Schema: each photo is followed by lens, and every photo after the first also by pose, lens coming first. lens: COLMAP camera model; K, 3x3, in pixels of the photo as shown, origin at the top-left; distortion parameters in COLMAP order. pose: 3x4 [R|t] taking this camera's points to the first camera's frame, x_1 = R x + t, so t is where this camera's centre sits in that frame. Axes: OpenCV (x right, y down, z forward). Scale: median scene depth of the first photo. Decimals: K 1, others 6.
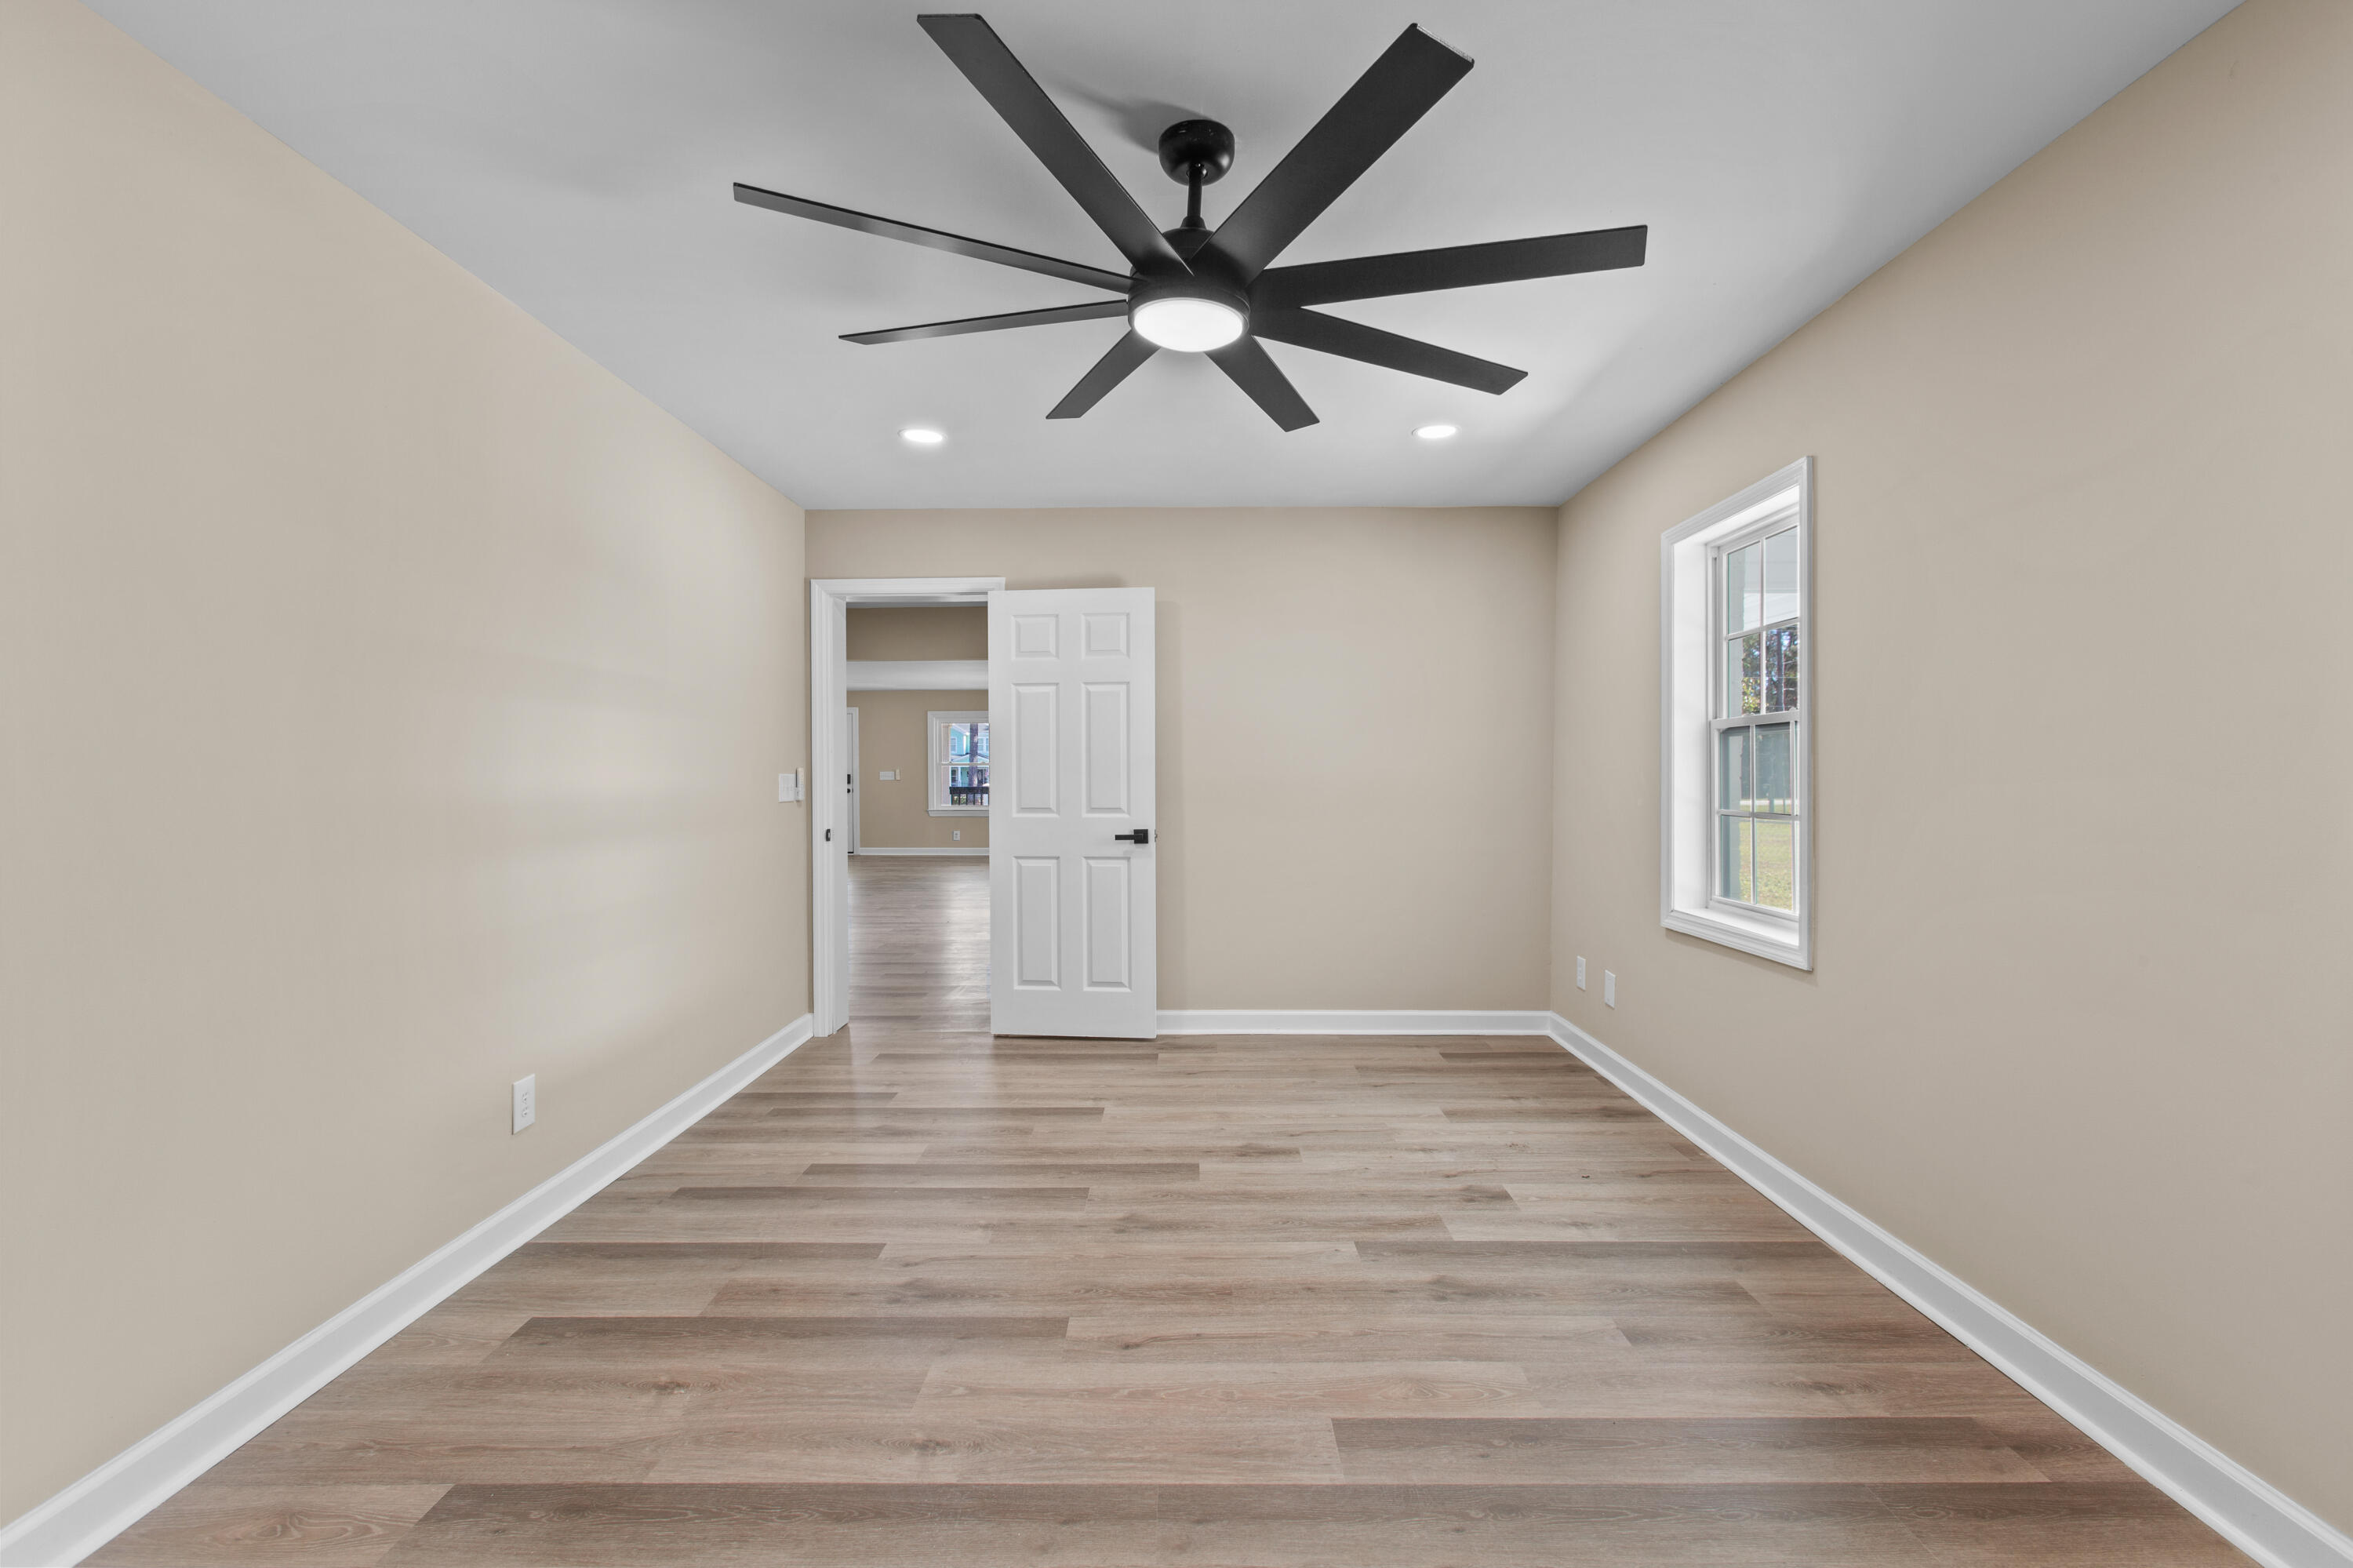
lens RADIAL K [[1057.4, 0, 1185.2], [0, 1057.4, 763.0], [0, 0, 1]] dist [-0.000142, 0.000432]
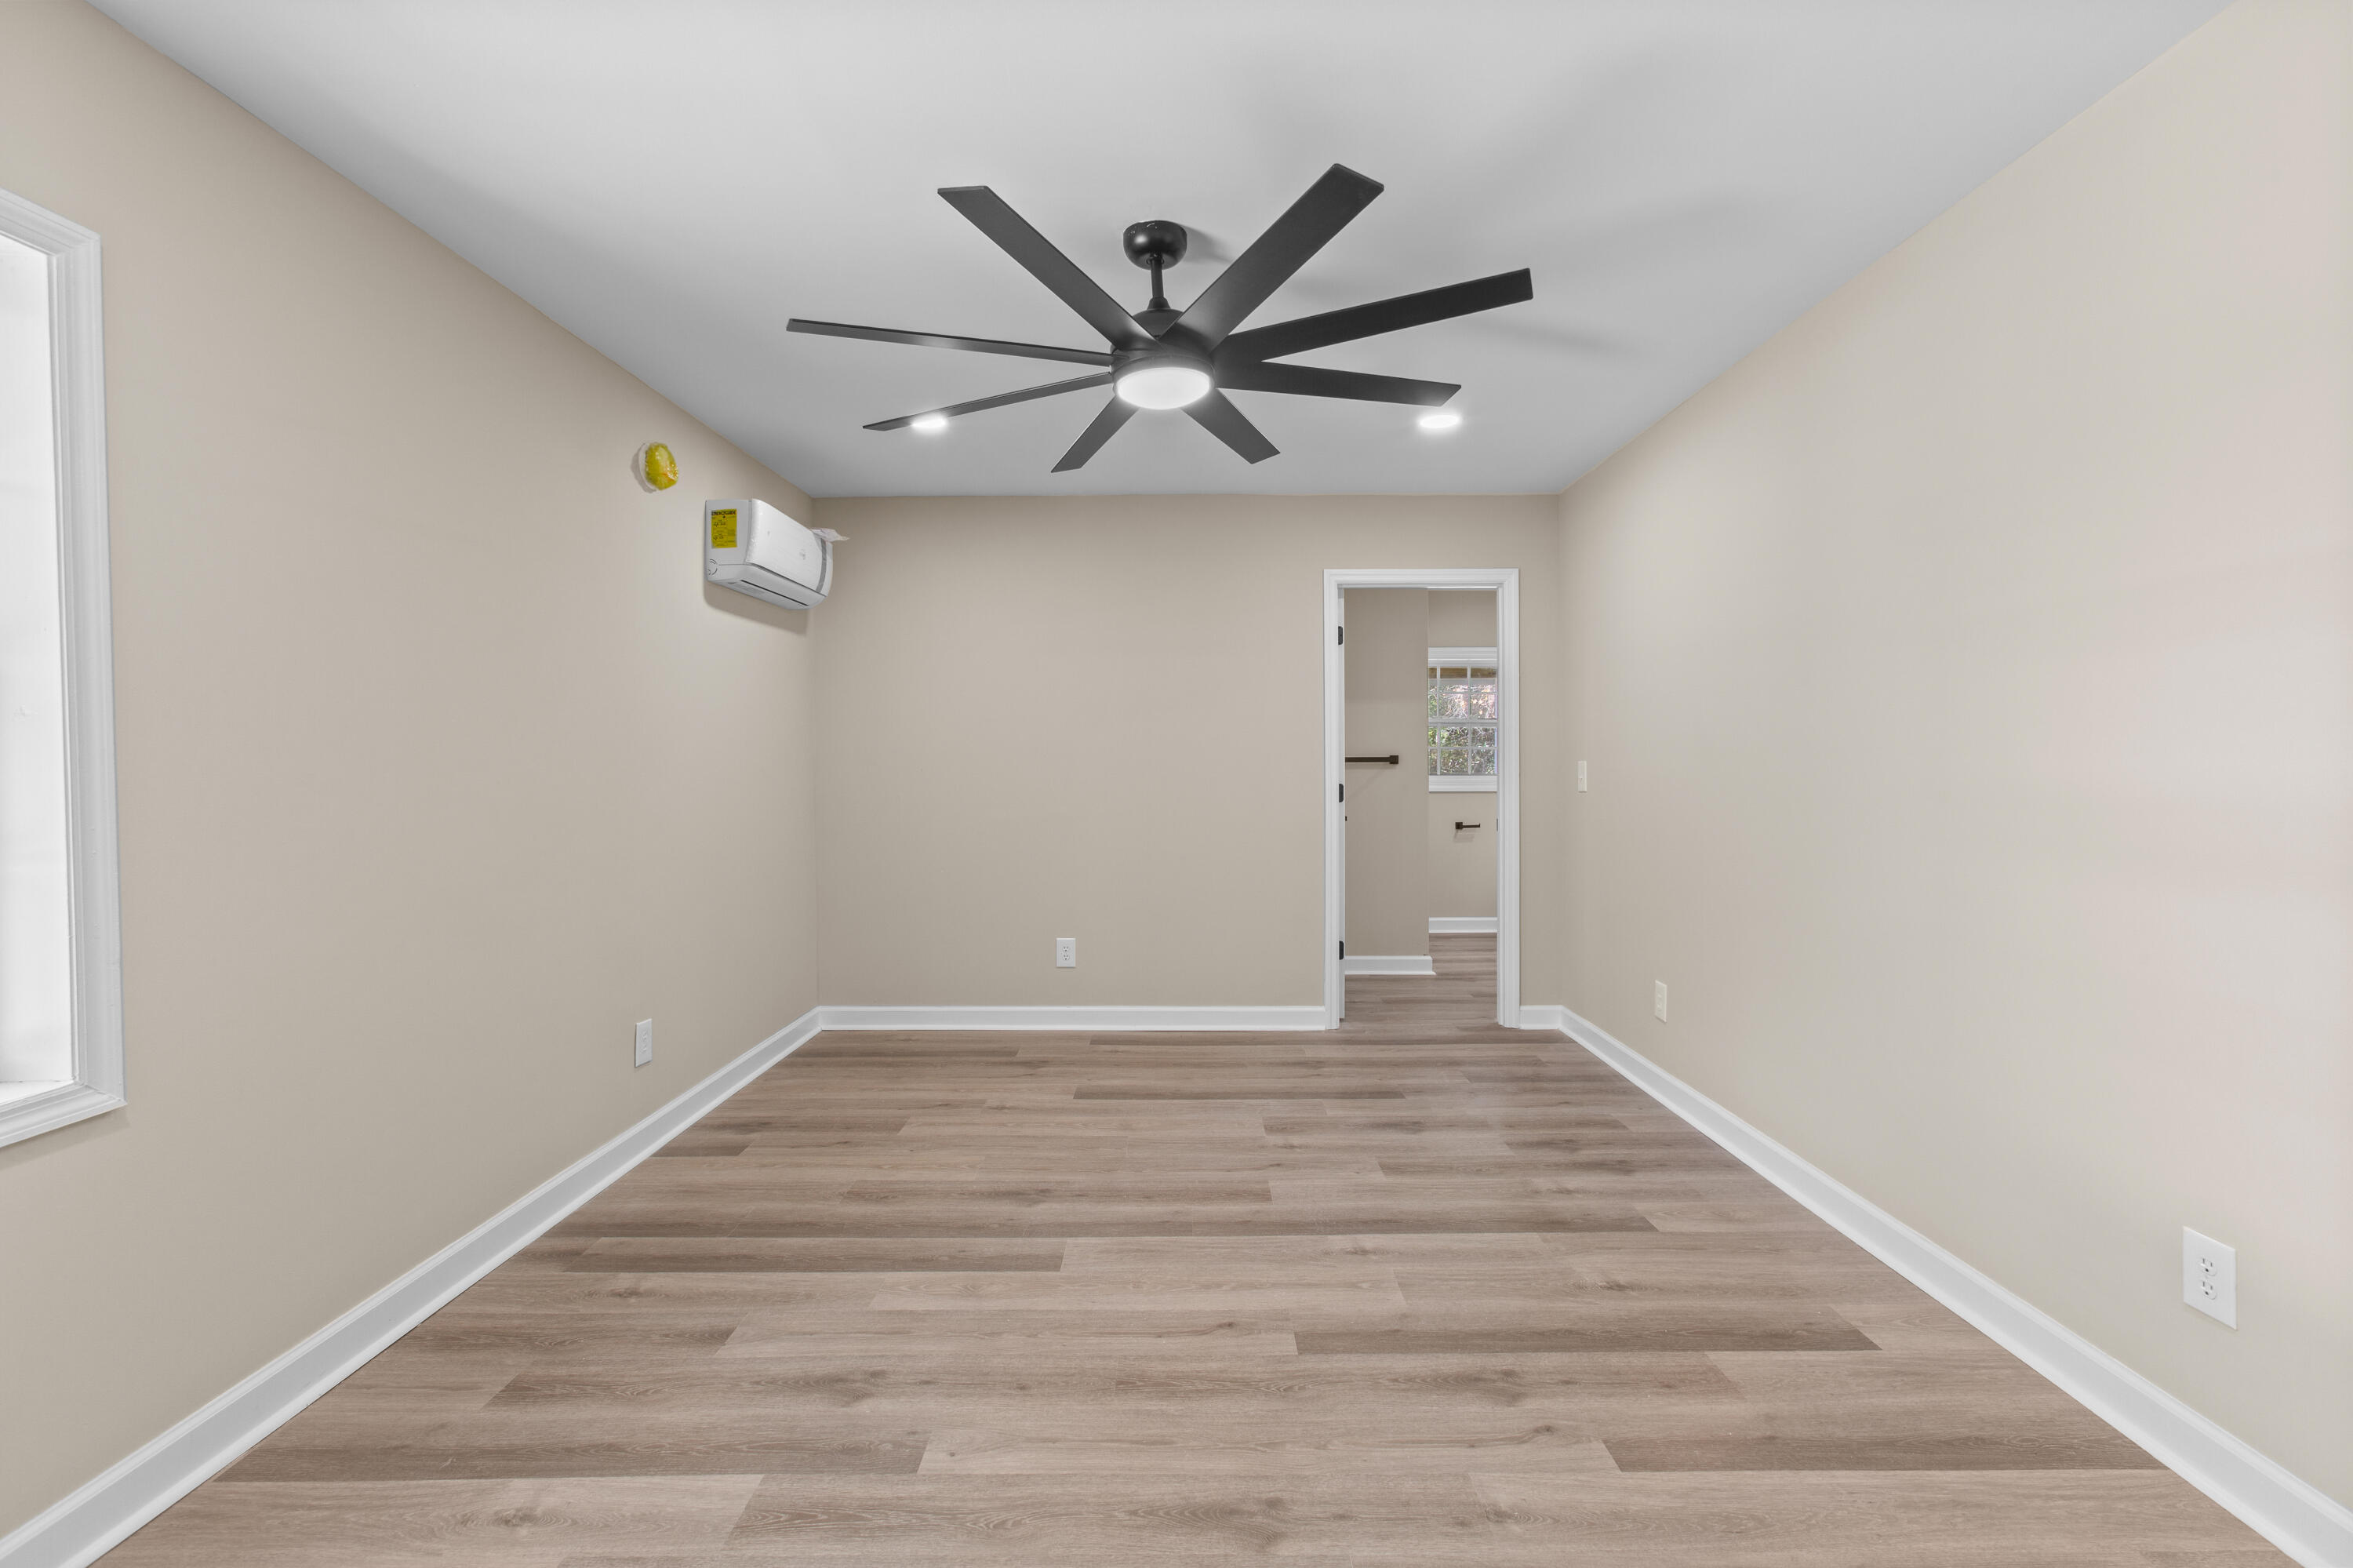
lens RADIAL K [[1057.4, 0, 1185.2], [0, 1057.4, 763.0], [0, 0, 1]] dist [-0.000142, 0.000432]
pose [[-0.999959, 0.008969, -0.001307, -0.014809], [0.008977, 0.999938, -0.006549, 0.014949], [0.001249, -0.006560, -0.999978, 2.007931]]
